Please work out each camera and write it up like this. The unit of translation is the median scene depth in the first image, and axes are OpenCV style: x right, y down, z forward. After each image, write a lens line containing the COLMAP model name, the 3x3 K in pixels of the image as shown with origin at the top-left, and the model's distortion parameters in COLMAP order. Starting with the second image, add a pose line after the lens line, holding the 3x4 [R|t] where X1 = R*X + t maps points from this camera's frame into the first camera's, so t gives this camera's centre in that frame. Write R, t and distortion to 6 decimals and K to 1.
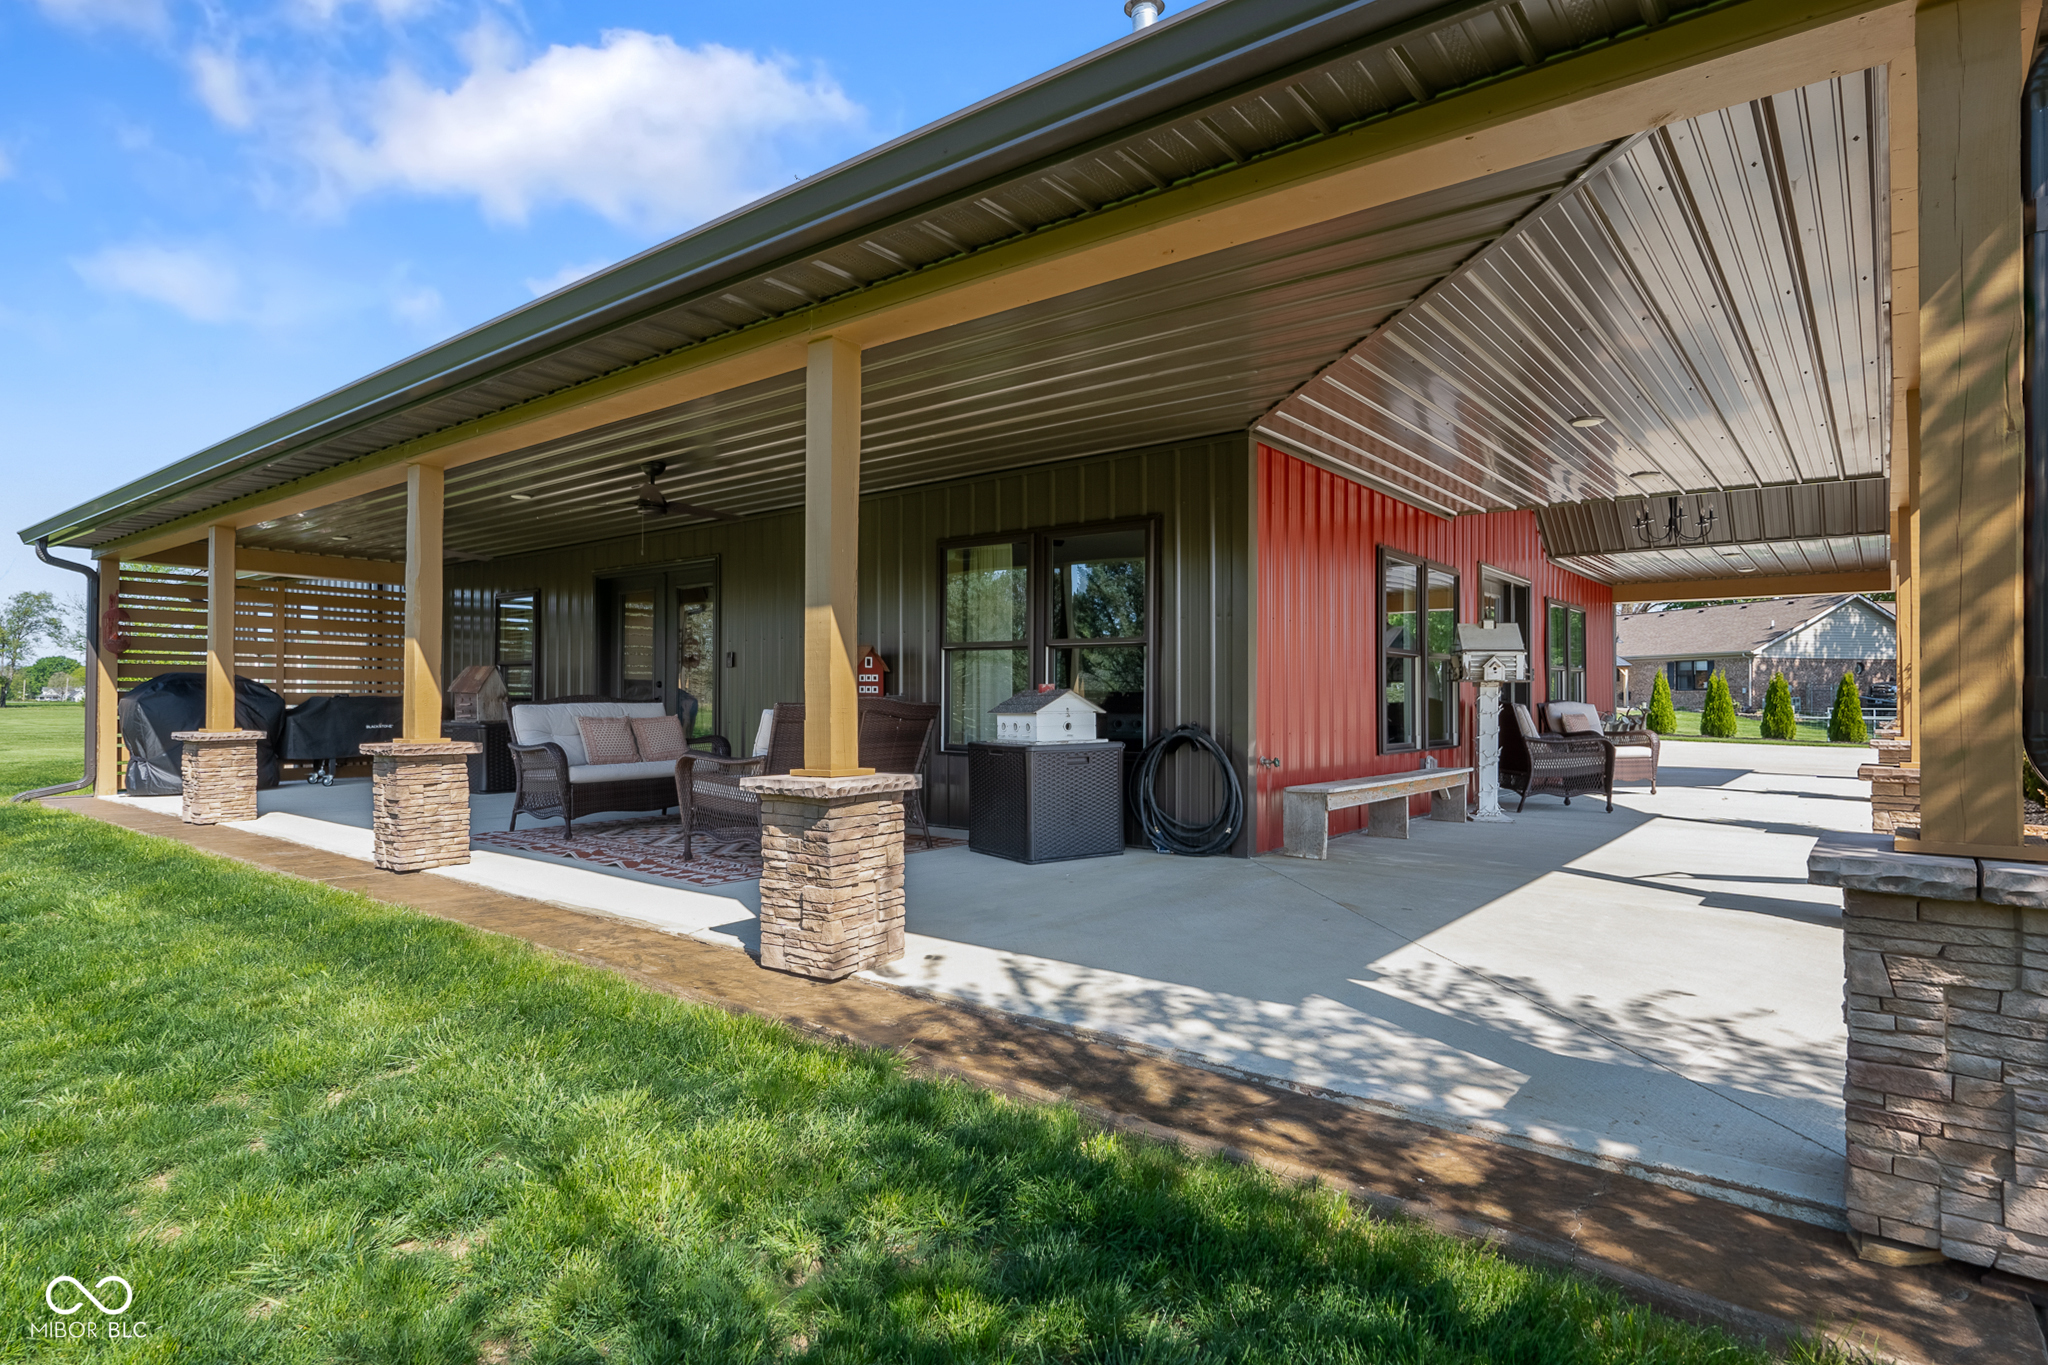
lens RADIAL K [[1080.4, 0, 1024.0], [0, 1080.4, 682.5], [0, 0, 1]] dist [-0.005294, -0.000942]
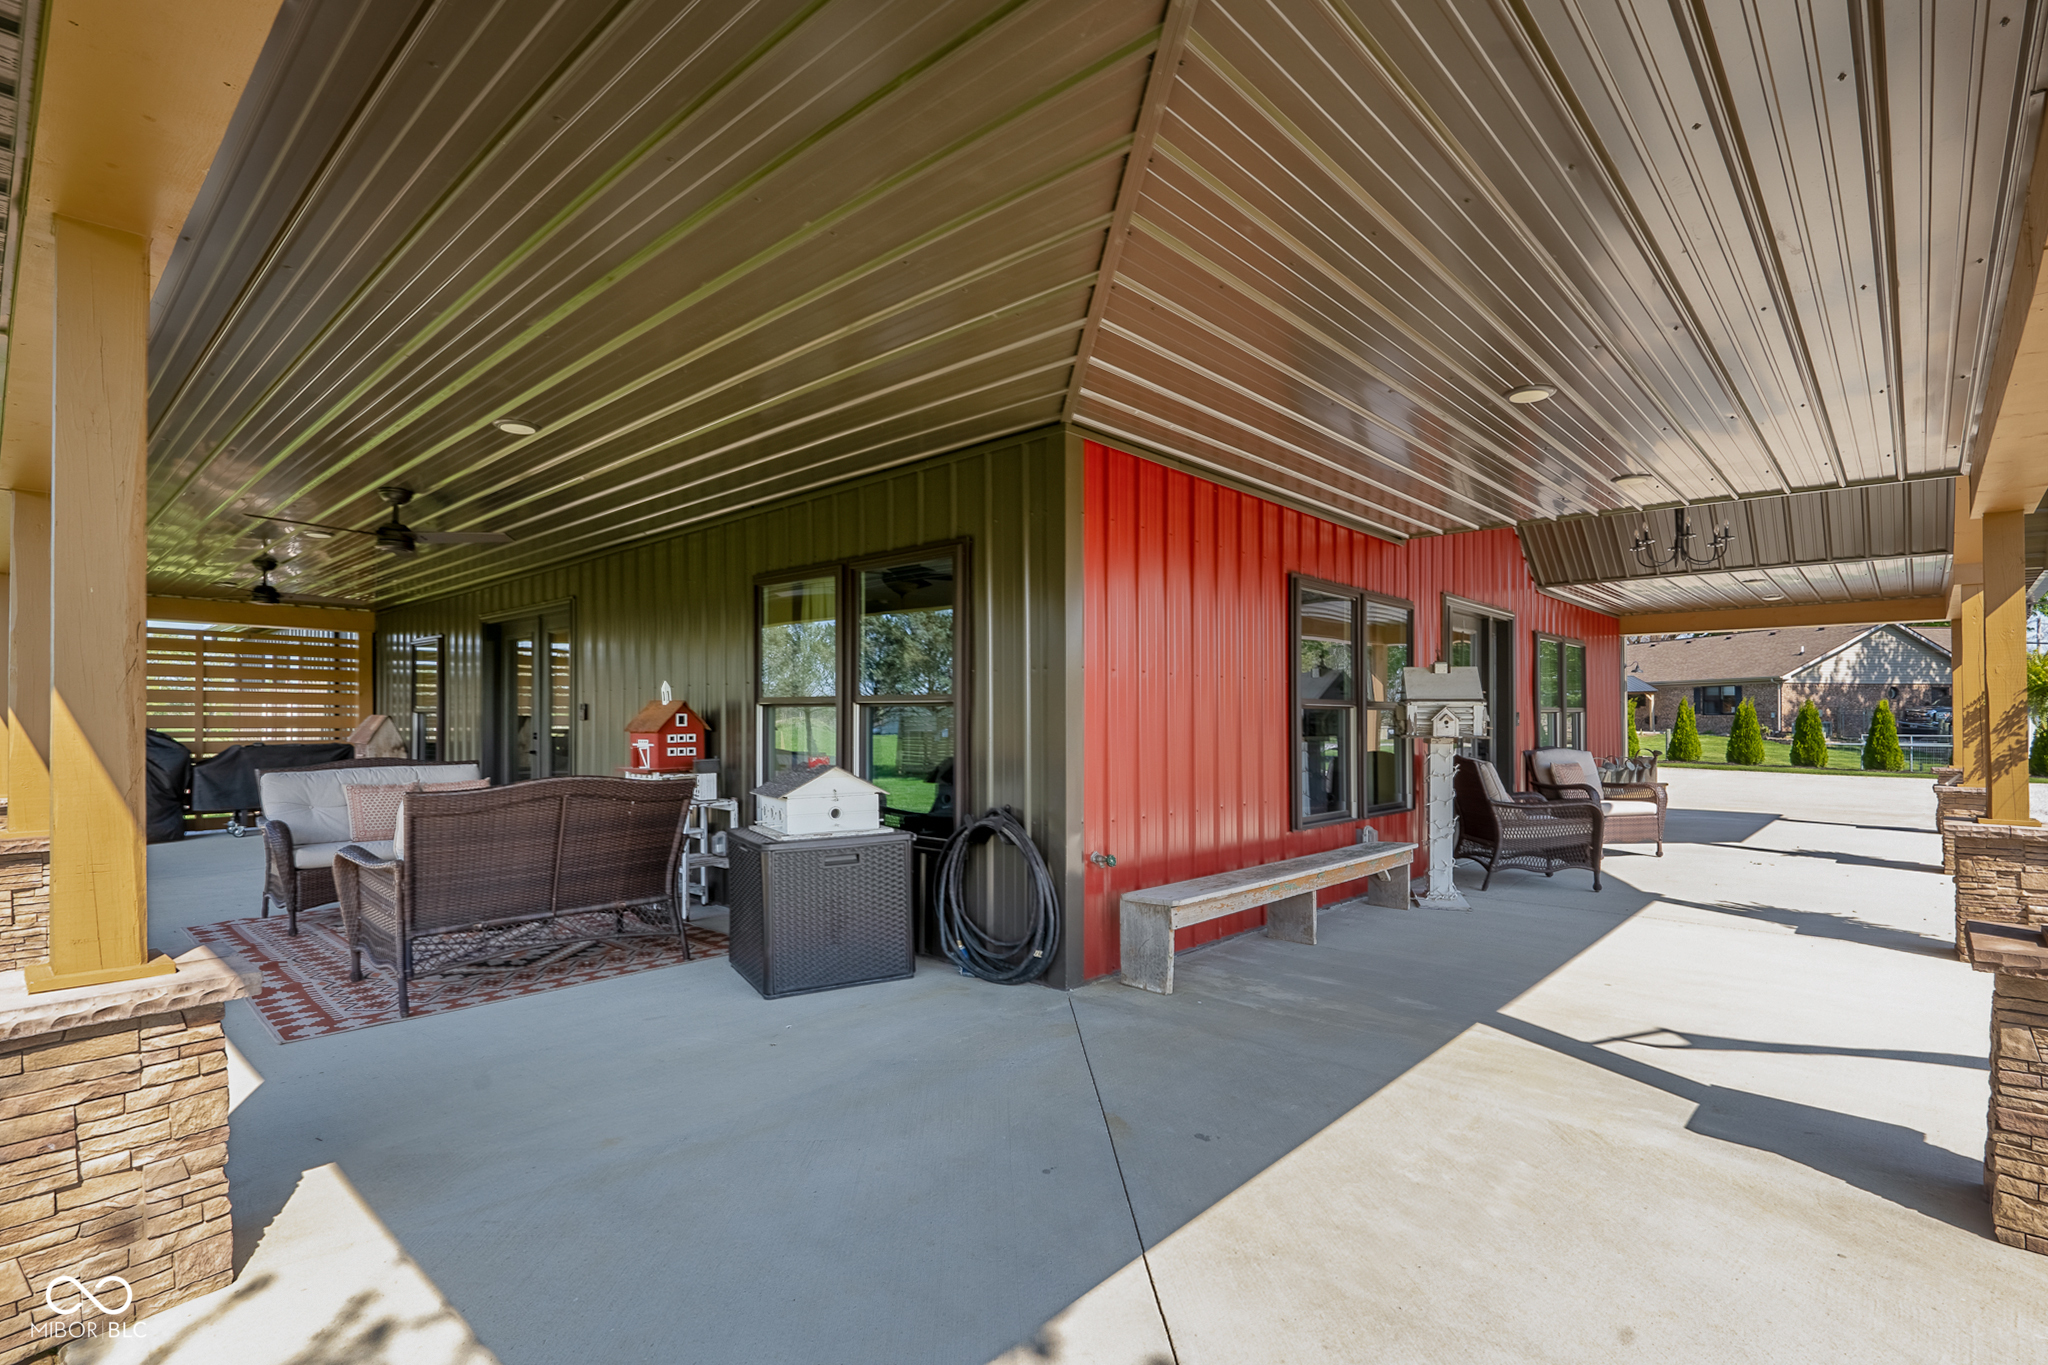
lens RADIAL K [[956.3, 0, 1012.4], [0, 956.3, 710.1], [0, 0, 1]] dist [-0.006732, -0.000516]
pose [[0.996332, -0.003159, -0.085510, 0.155050], [0.003589, 0.999982, 0.004881, -0.024837], [0.085493, -0.005170, 0.996325, 0.225663]]
